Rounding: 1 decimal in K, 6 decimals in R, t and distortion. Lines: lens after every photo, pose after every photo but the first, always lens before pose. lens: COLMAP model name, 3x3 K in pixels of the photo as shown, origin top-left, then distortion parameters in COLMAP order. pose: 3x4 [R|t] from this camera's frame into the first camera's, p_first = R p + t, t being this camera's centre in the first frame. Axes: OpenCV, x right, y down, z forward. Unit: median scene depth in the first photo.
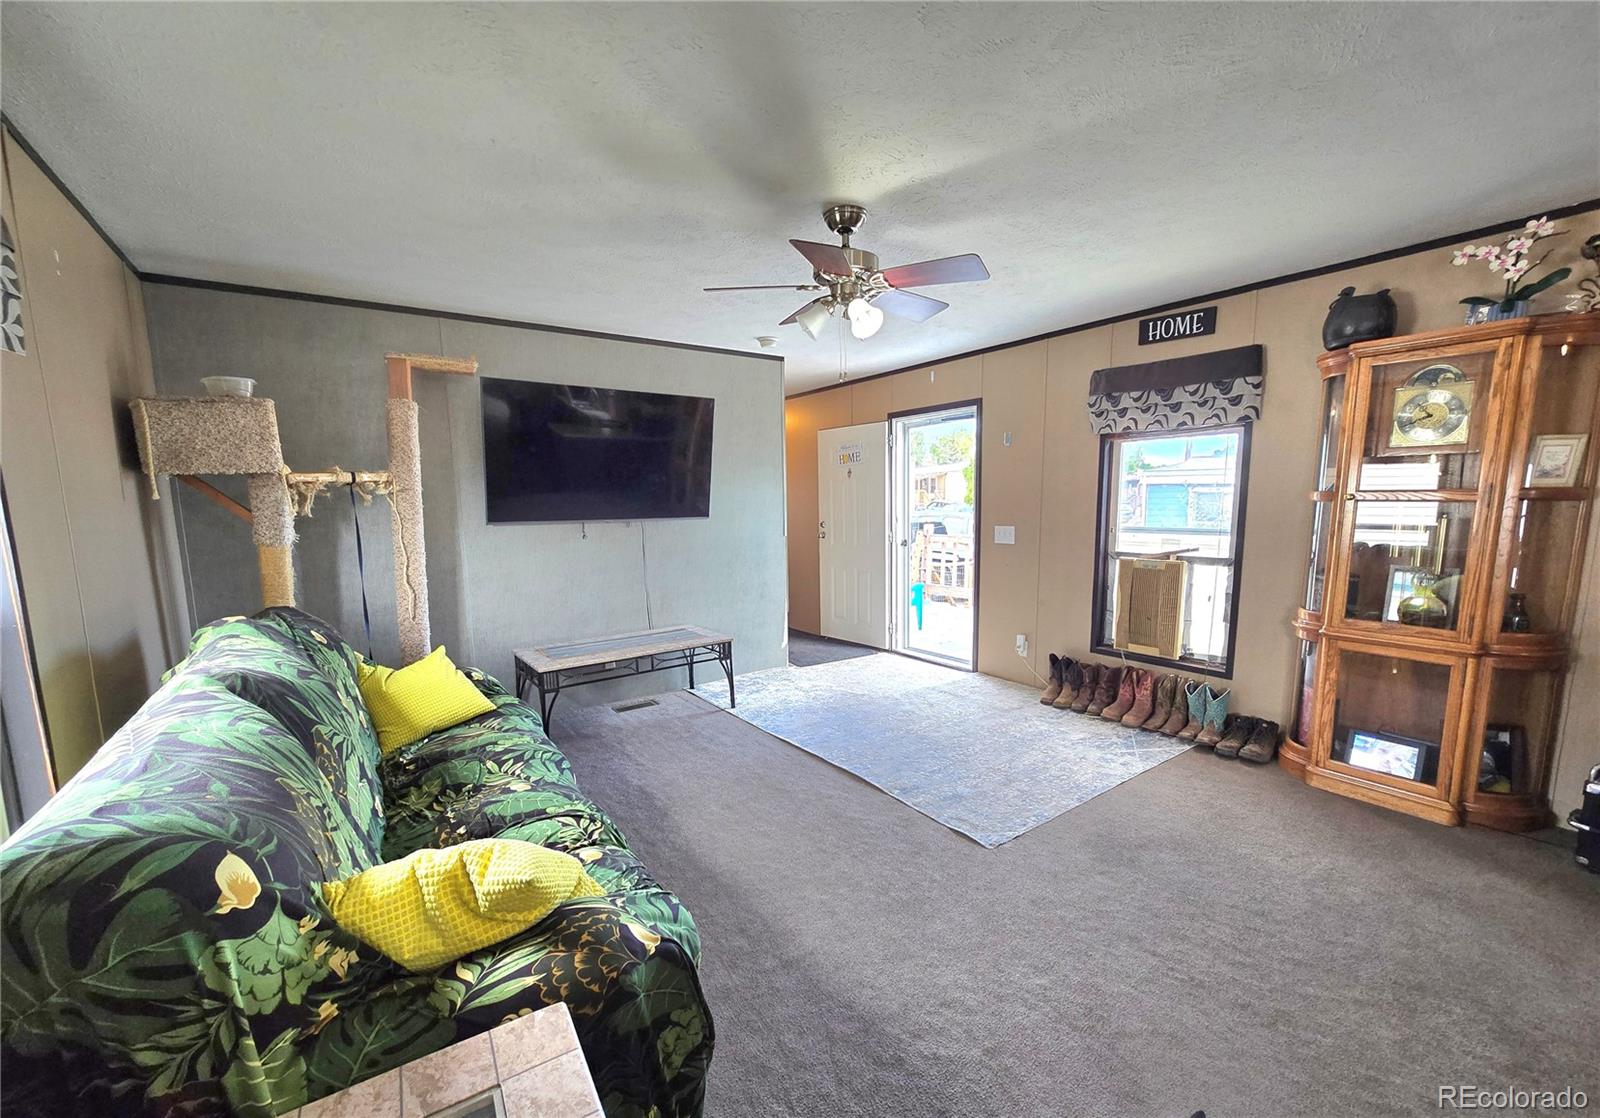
lens RADIAL K [[650.2, 0, 762.5], [0, 650.2, 587.6], [0, 0, 1]] dist [0.000113, 0.000322]
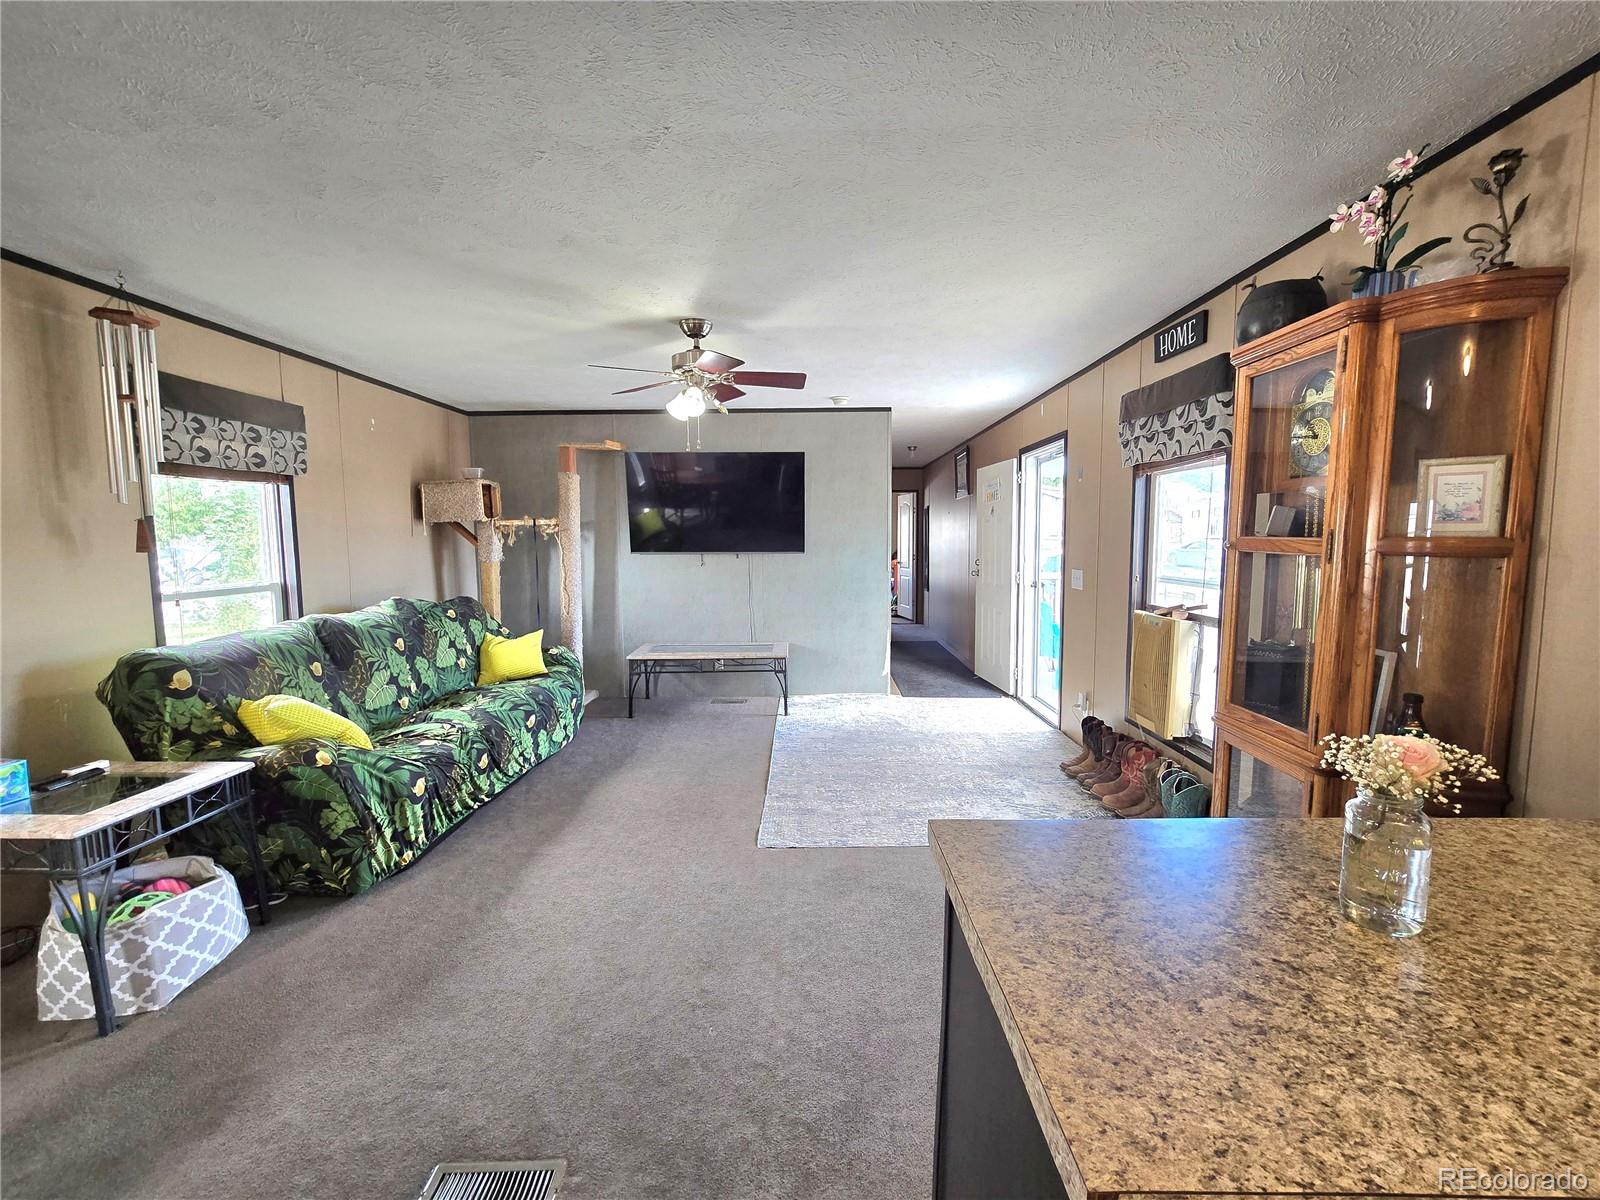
lens RADIAL K [[649.5, 0, 803.8], [0, 649.5, 589.3], [0, 0, 1]] dist [-0.001721, 0.001077]
pose [[0.815343, 0.056676, -0.576198, 0.761381], [-0.082703, 0.996393, -0.019021, -0.024483], [0.573041, 0.063162, 0.817089, 0.063864]]
